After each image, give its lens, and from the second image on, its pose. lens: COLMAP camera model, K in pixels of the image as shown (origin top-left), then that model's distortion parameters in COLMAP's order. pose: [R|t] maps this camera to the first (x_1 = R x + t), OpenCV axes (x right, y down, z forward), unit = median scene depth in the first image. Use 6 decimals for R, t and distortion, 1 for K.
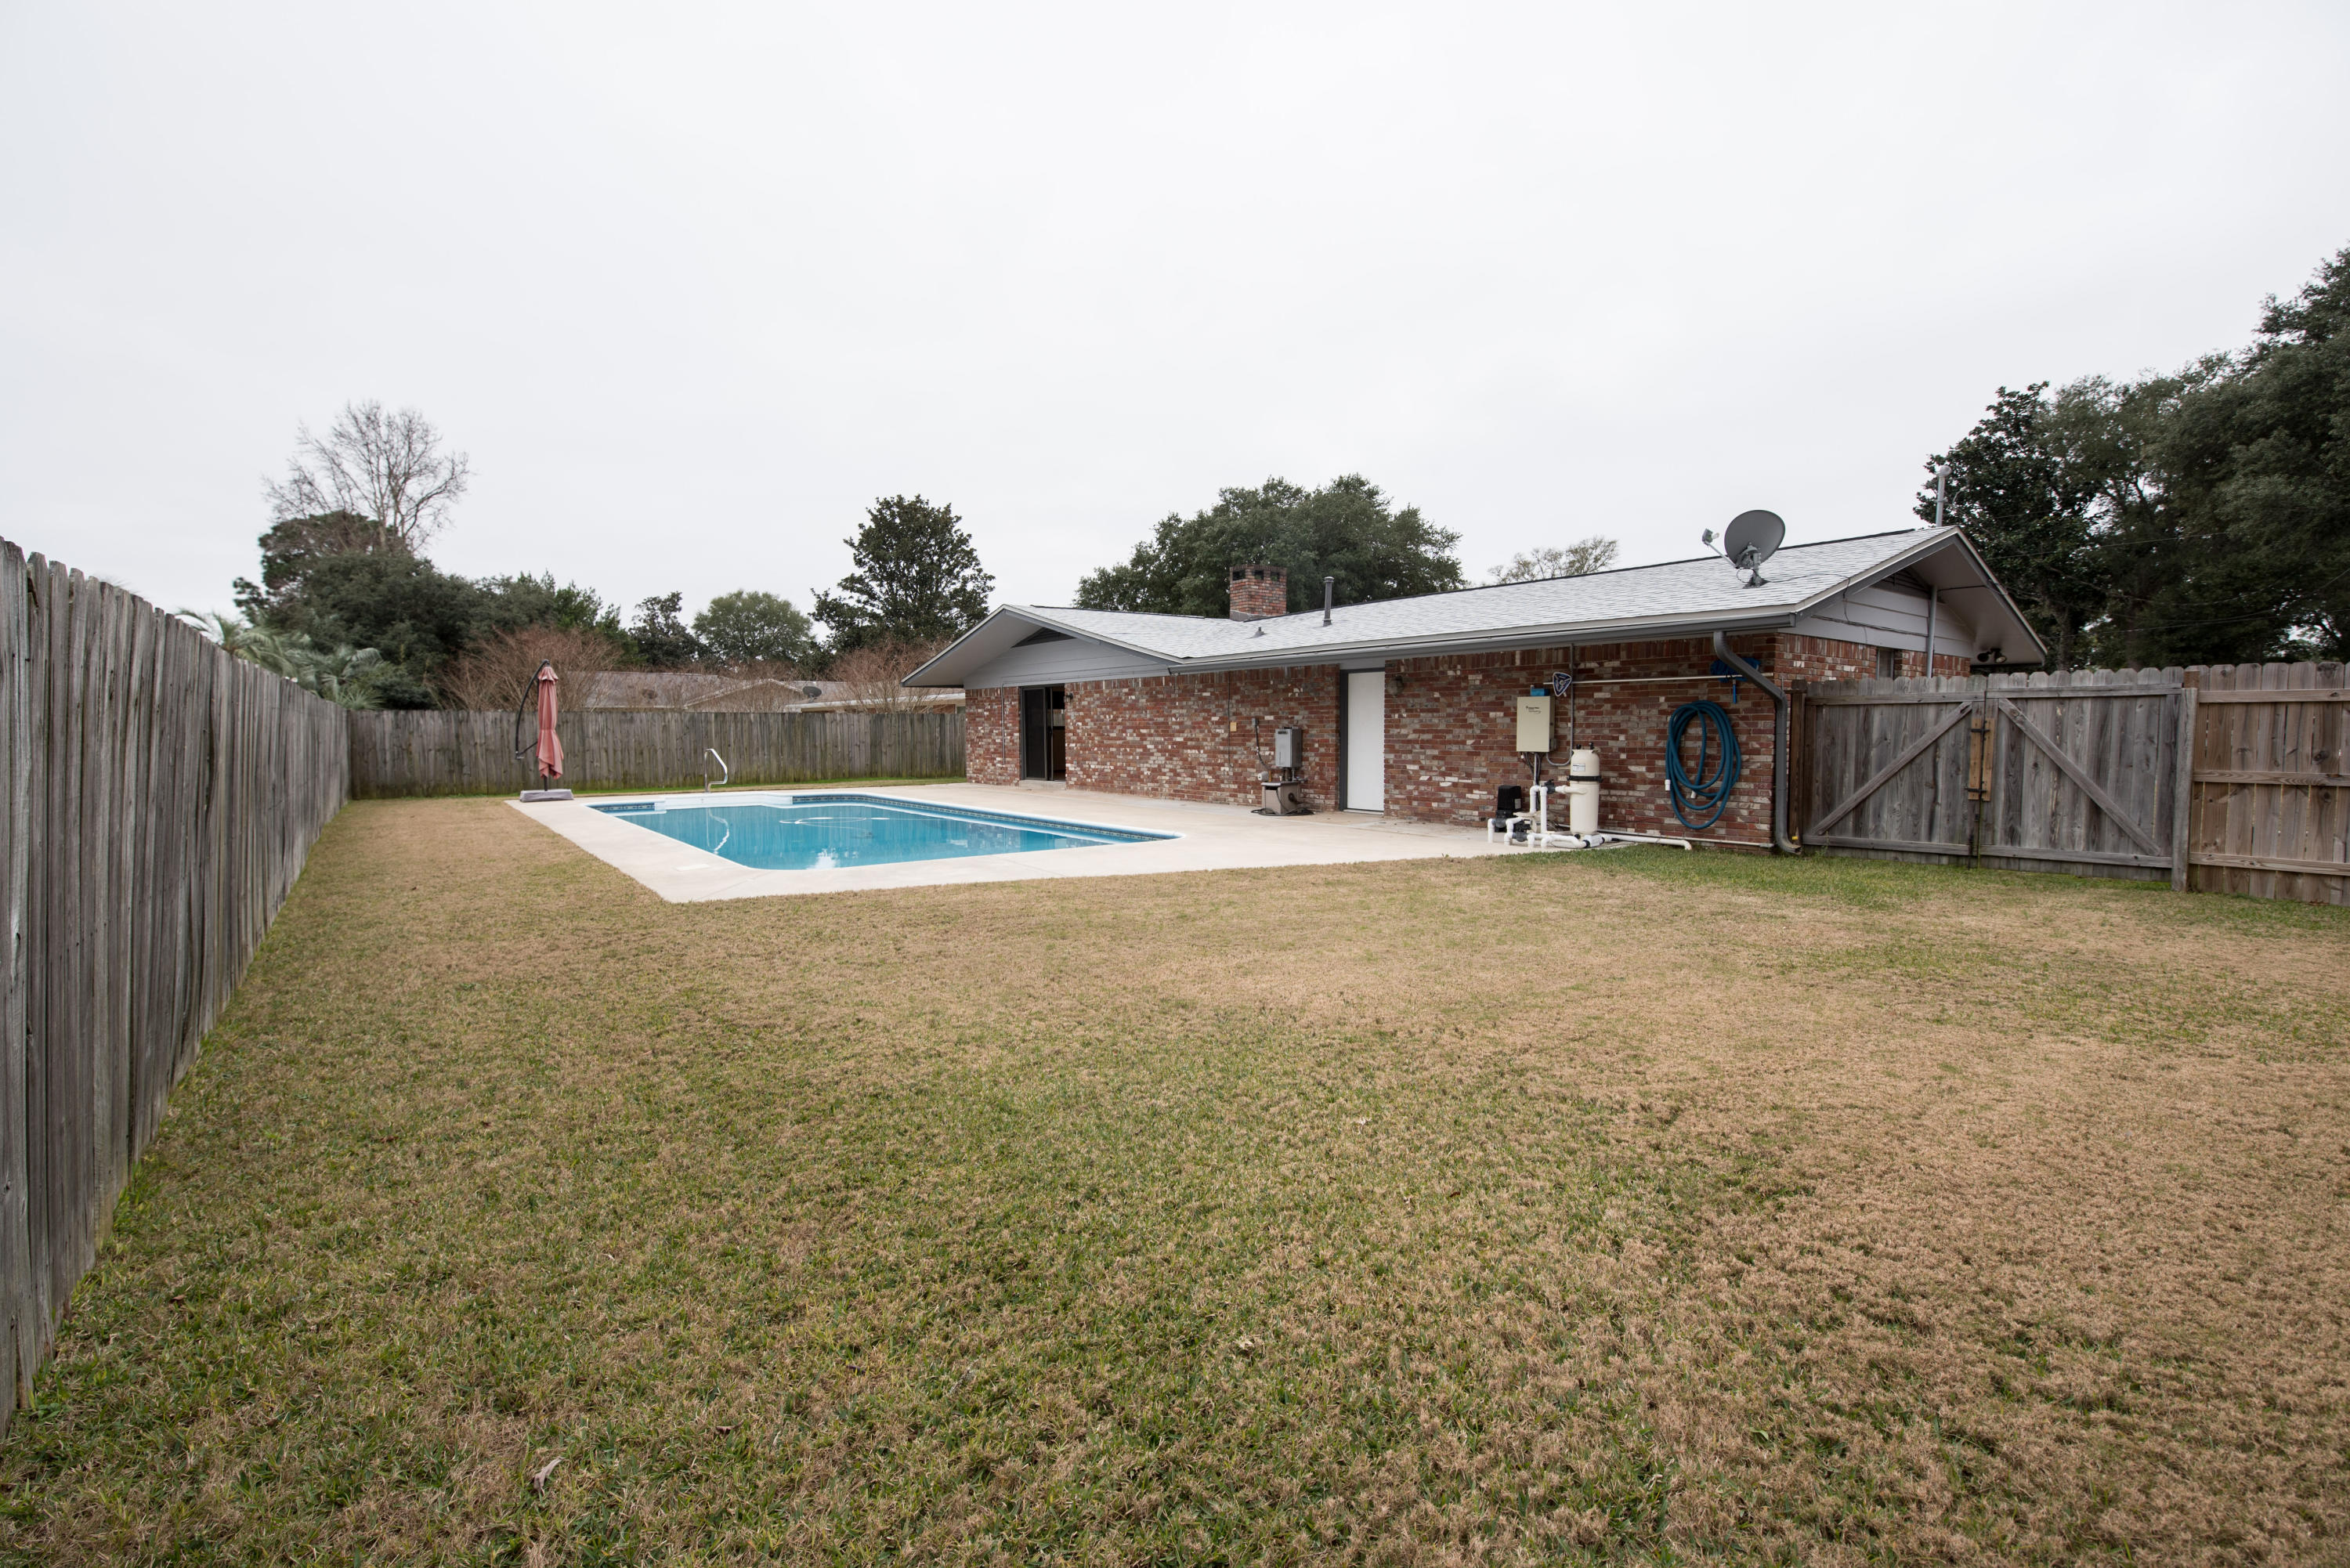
lens RADIAL K [[1023.2, 0, 1173.1], [0, 1023.2, 773.3], [0, 0, 1]] dist [0.015615, -0.011735]
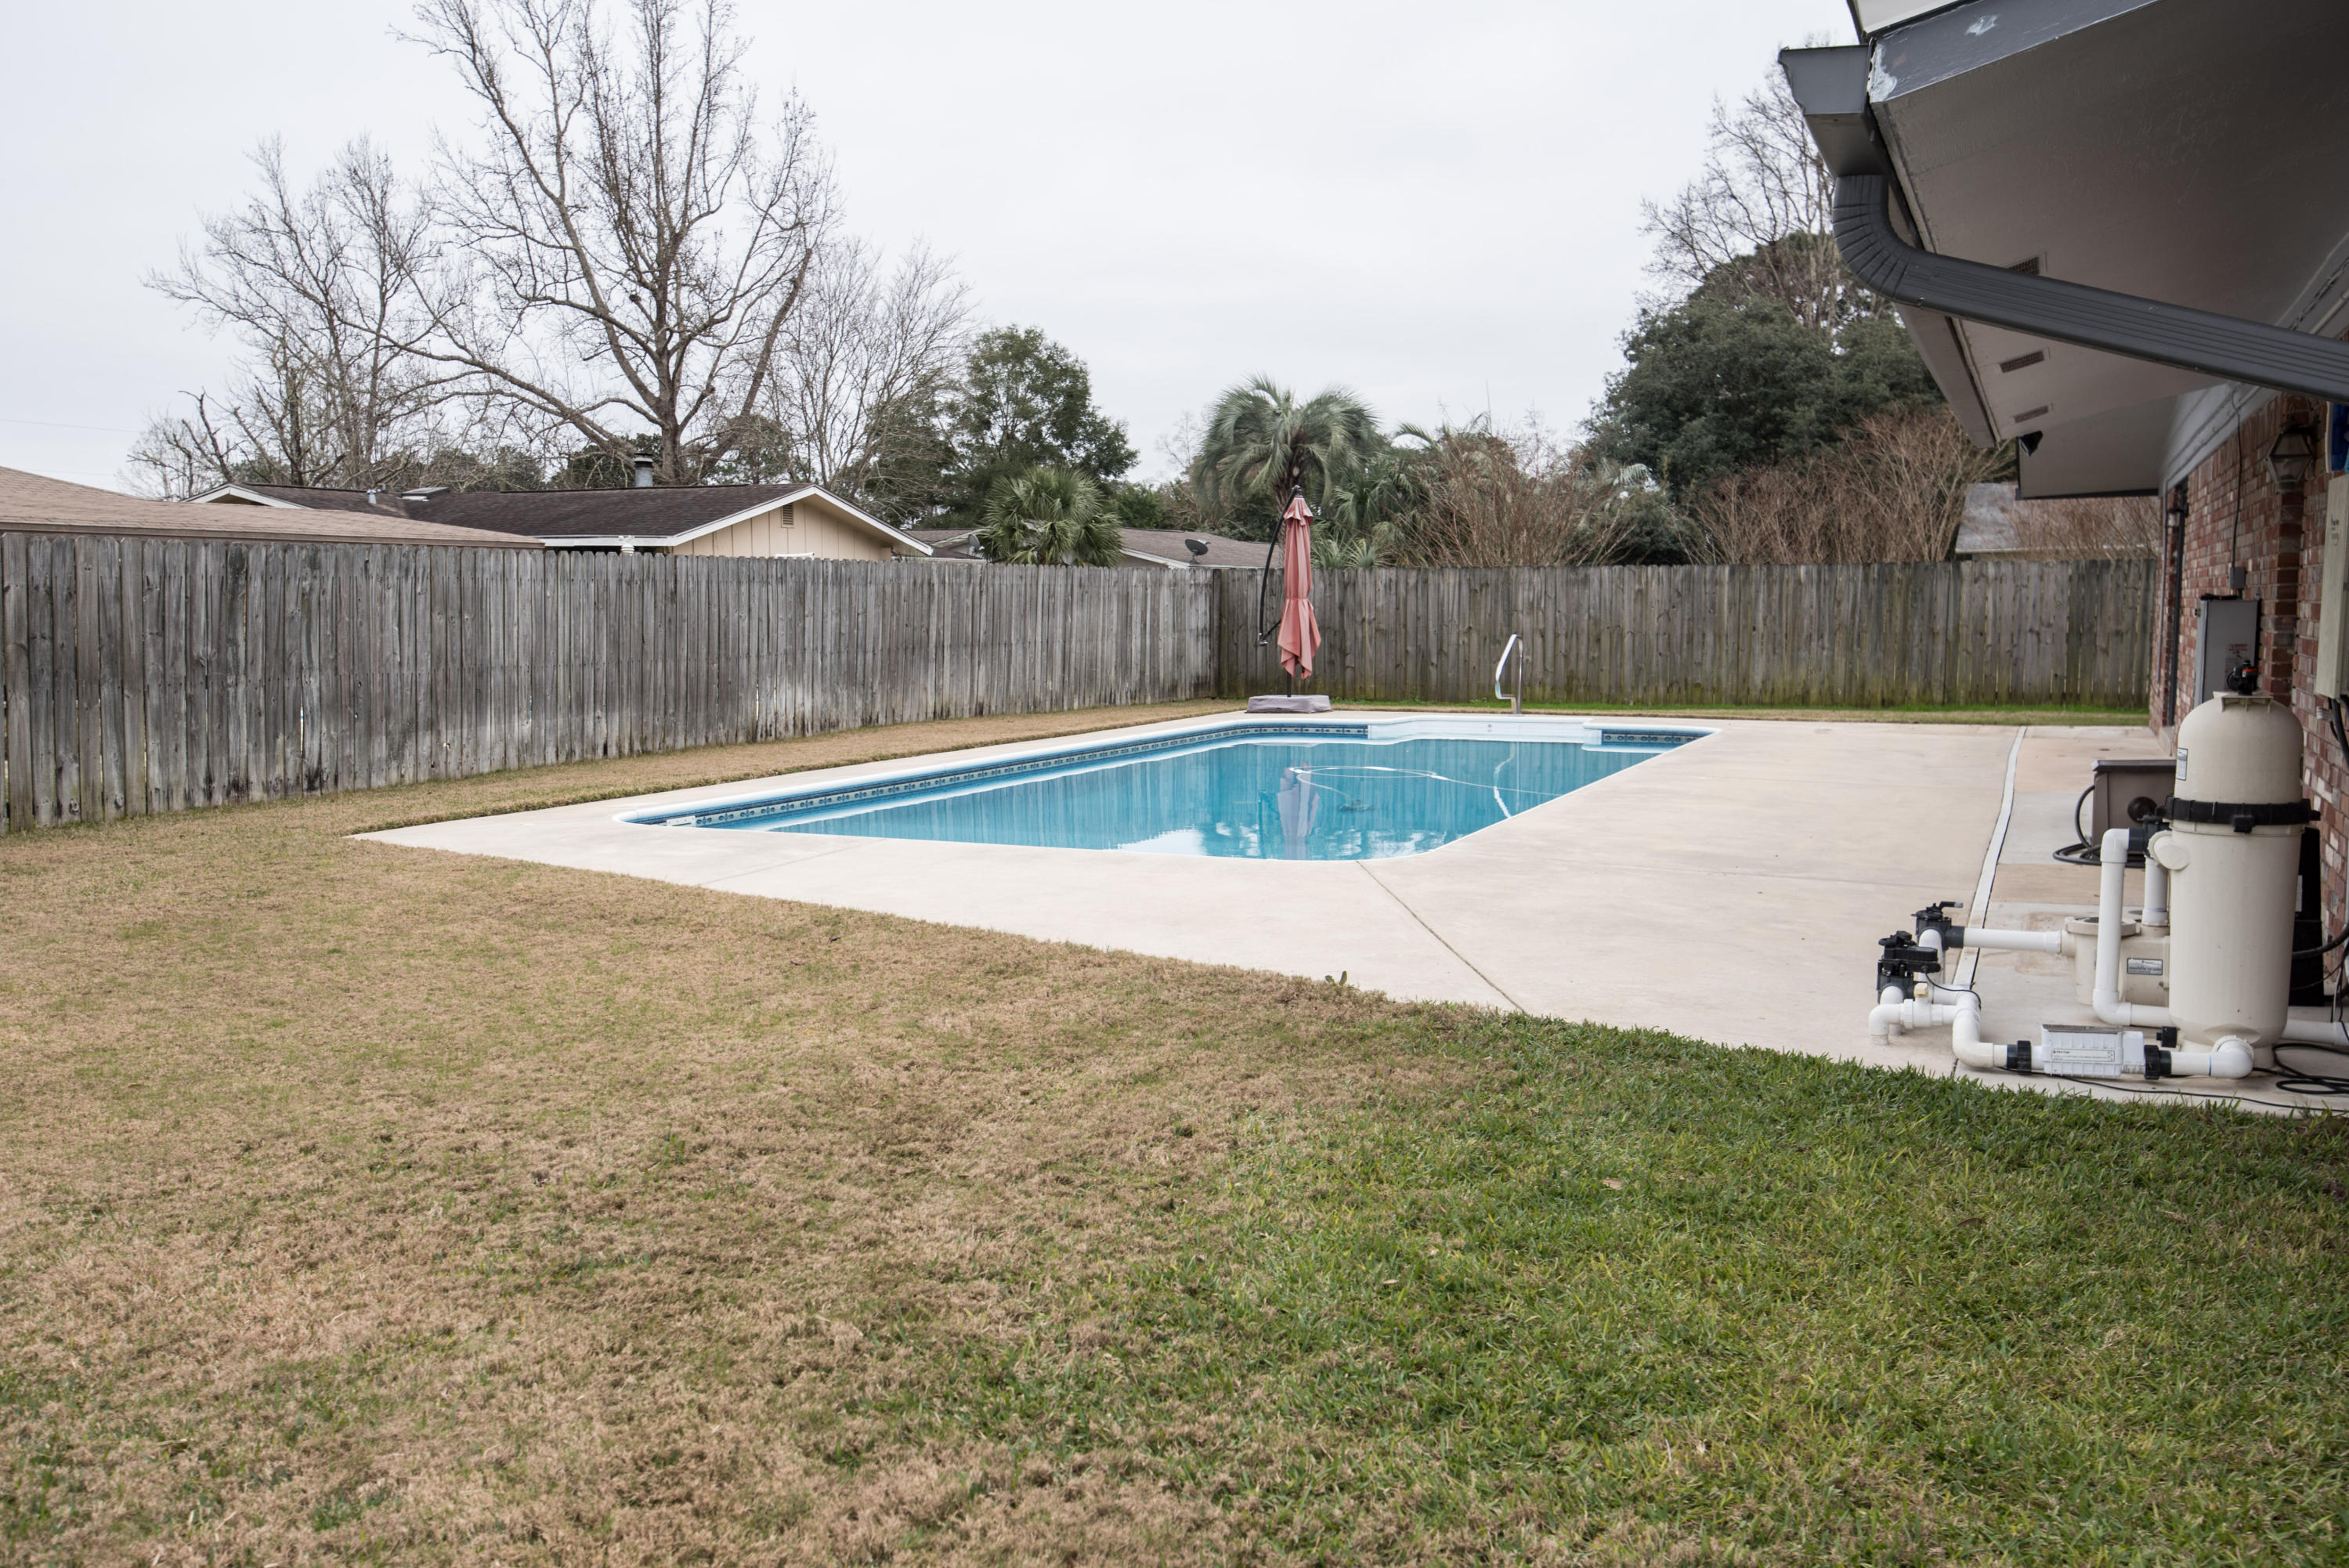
lens RADIAL K [[2041.7, 0, 1164.5], [0, 2041.7, 839.5], [0, 0, 1]] dist [0.006777, 0.009883]
pose [[0.478087, 0.105707, -0.871928, 0.360521], [-0.036238, 0.994260, 0.100668, -0.015391], [0.877564, -0.016531, 0.479174, 0.266186]]
